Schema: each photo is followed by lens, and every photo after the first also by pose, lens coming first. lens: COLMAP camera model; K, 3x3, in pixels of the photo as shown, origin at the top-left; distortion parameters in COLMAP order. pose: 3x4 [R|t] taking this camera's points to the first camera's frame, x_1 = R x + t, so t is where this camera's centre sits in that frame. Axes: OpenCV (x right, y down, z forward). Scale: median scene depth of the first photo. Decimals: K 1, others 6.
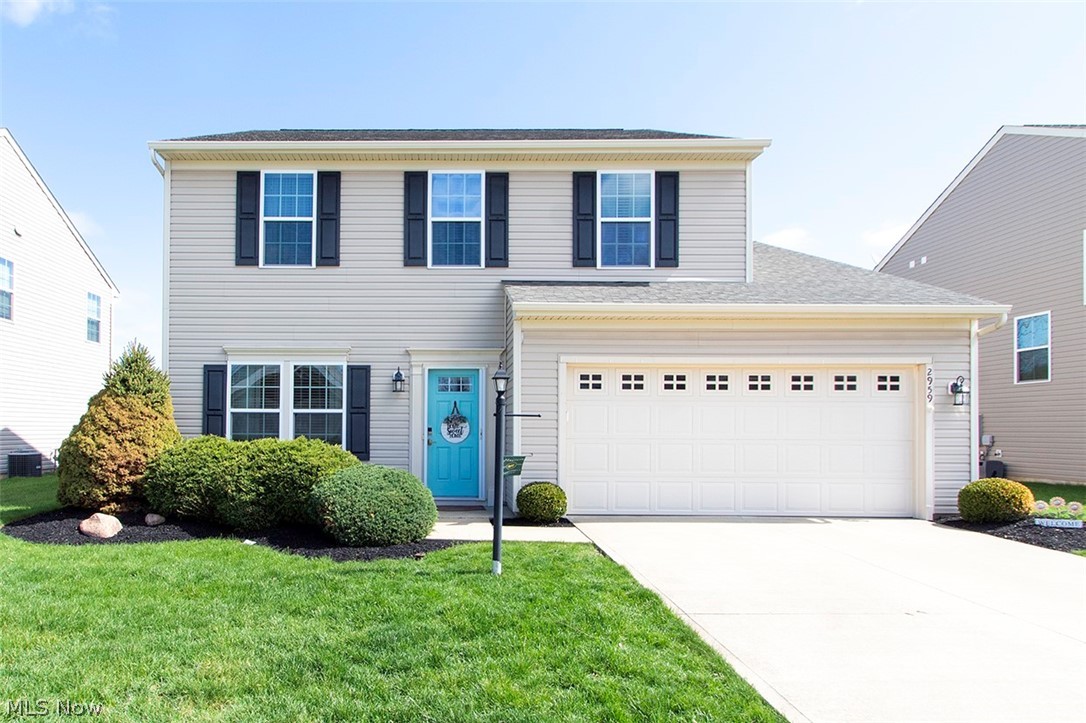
lens RADIAL K [[514.8, 0, 525.1], [0, 514.8, 381.6], [0, 0, 1]] dist [-0.001840, -0.000351]
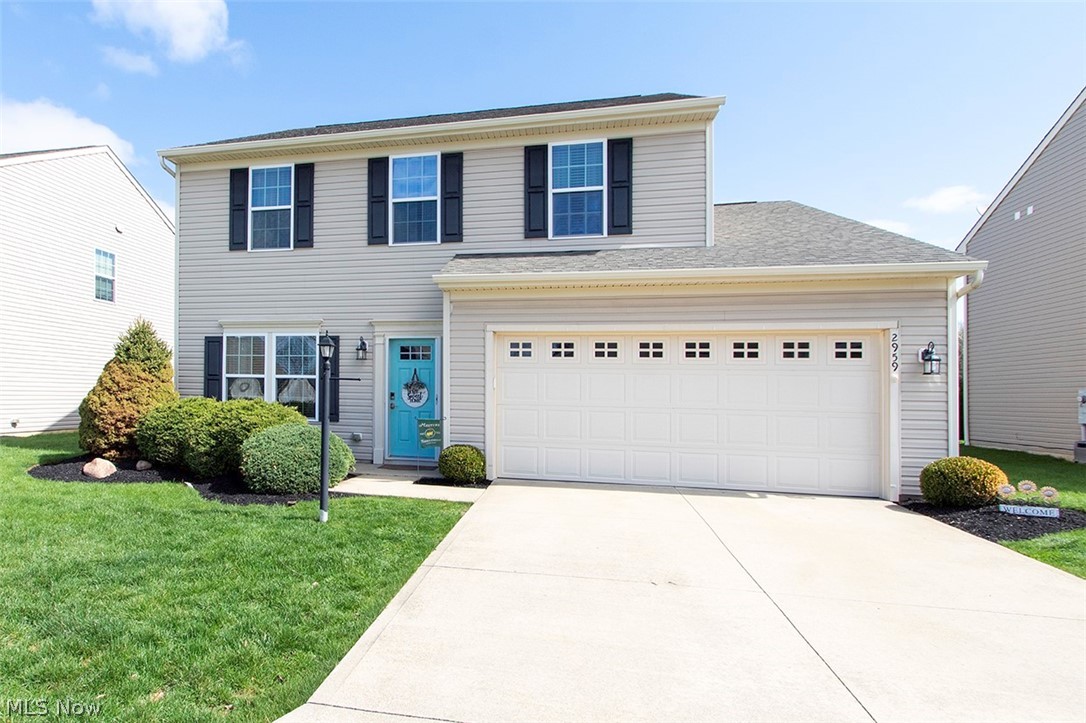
lens RADIAL K [[513.1, 0, 540.9], [0, 513.1, 349.3], [0, 0, 1]] dist [-0.001469, -0.000204]
pose [[0.982235, -0.003668, -0.187619, 0.340011], [0.003282, 0.999992, -0.002370, 0.002005], [0.187626, 0.001712, 0.982239, -0.004081]]
